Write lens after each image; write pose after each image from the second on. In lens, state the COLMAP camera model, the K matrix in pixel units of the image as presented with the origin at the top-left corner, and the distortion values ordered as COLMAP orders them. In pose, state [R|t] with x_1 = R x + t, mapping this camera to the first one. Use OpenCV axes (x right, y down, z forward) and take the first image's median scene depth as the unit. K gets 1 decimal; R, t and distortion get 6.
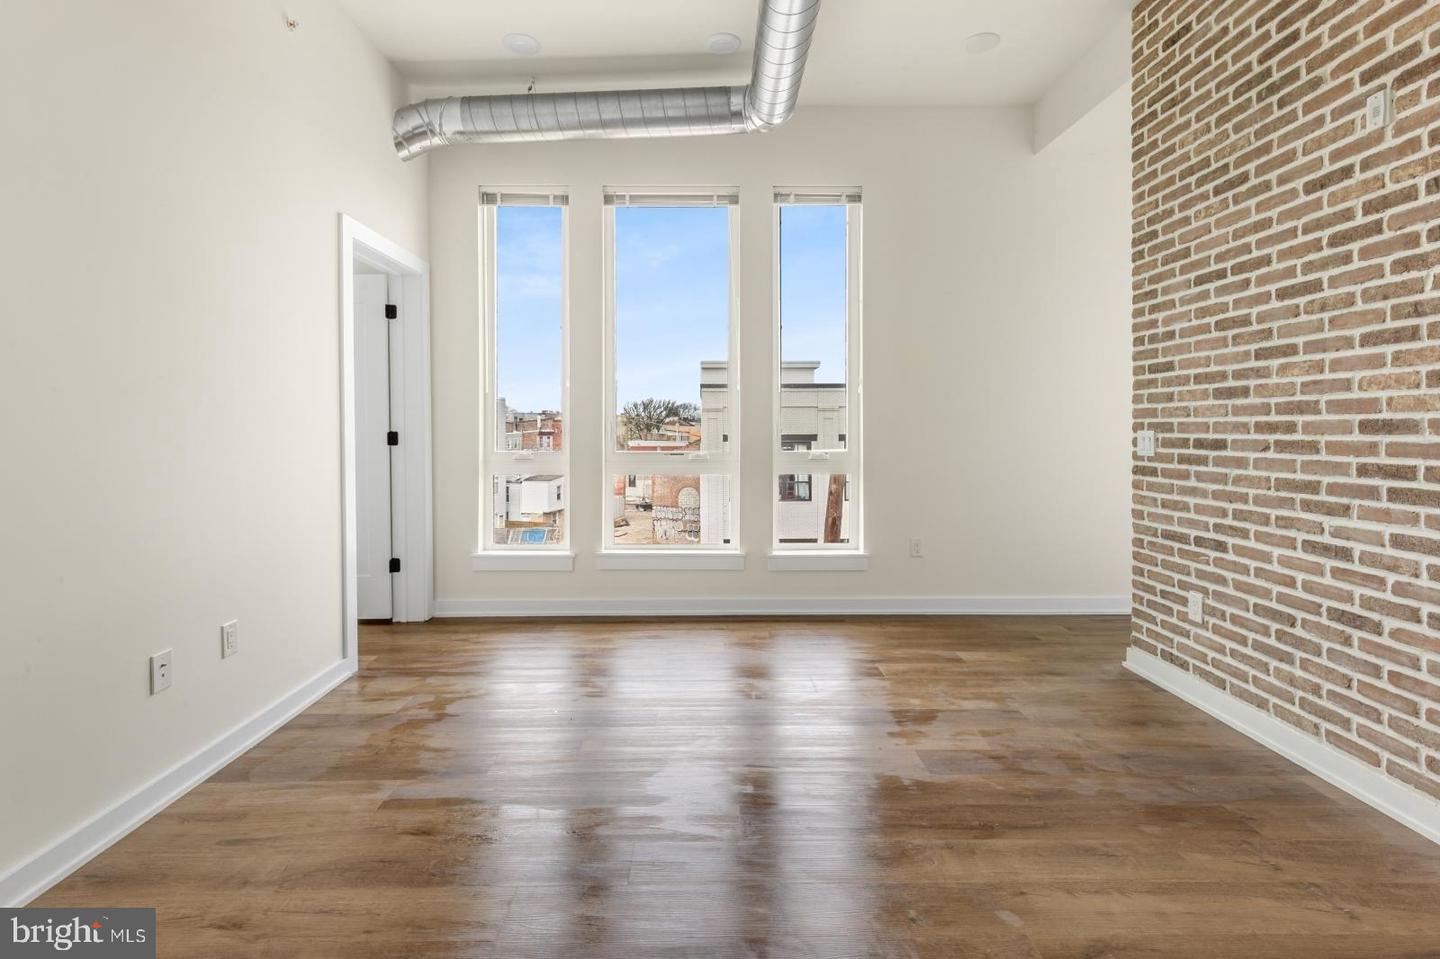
lens RADIAL K [[664.2, 0, 693.4], [0, 664.2, 432.2], [0, 0, 1]] dist [0.001215, 0.000031]
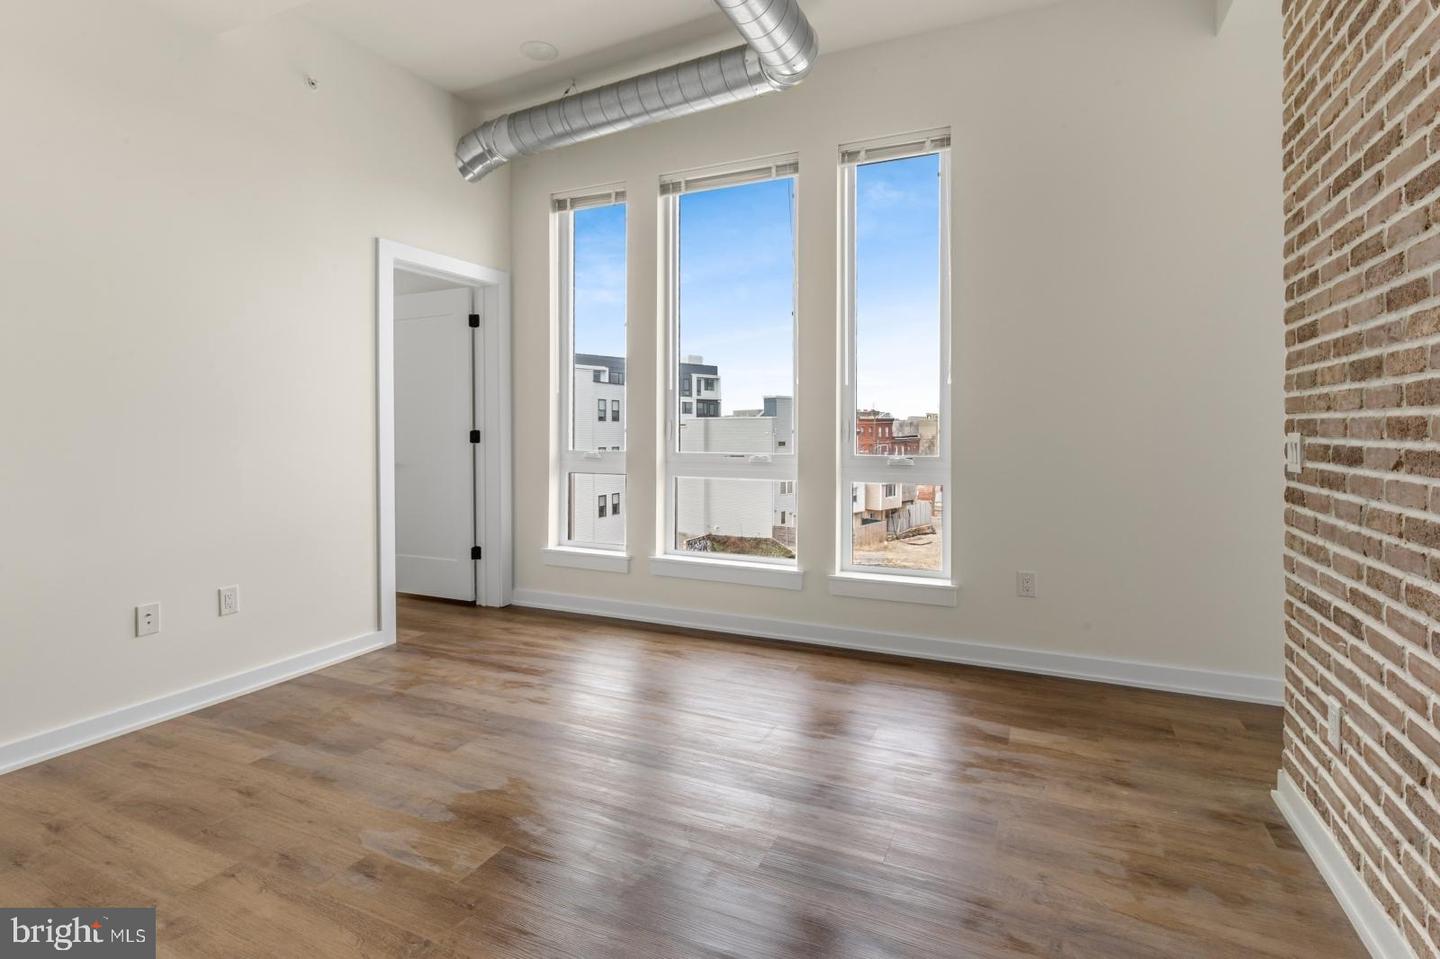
lens RADIAL K [[685.4, 0, 700.1], [0, 685.4, 424.4], [0, 0, 1]] dist [0.005024, -0.001482]
pose [[0.901544, -0.000948, -0.432686, 0.454037], [-0.003364, 0.999952, -0.009202, -0.001811], [0.432674, 0.009752, 0.901498, 0.171929]]
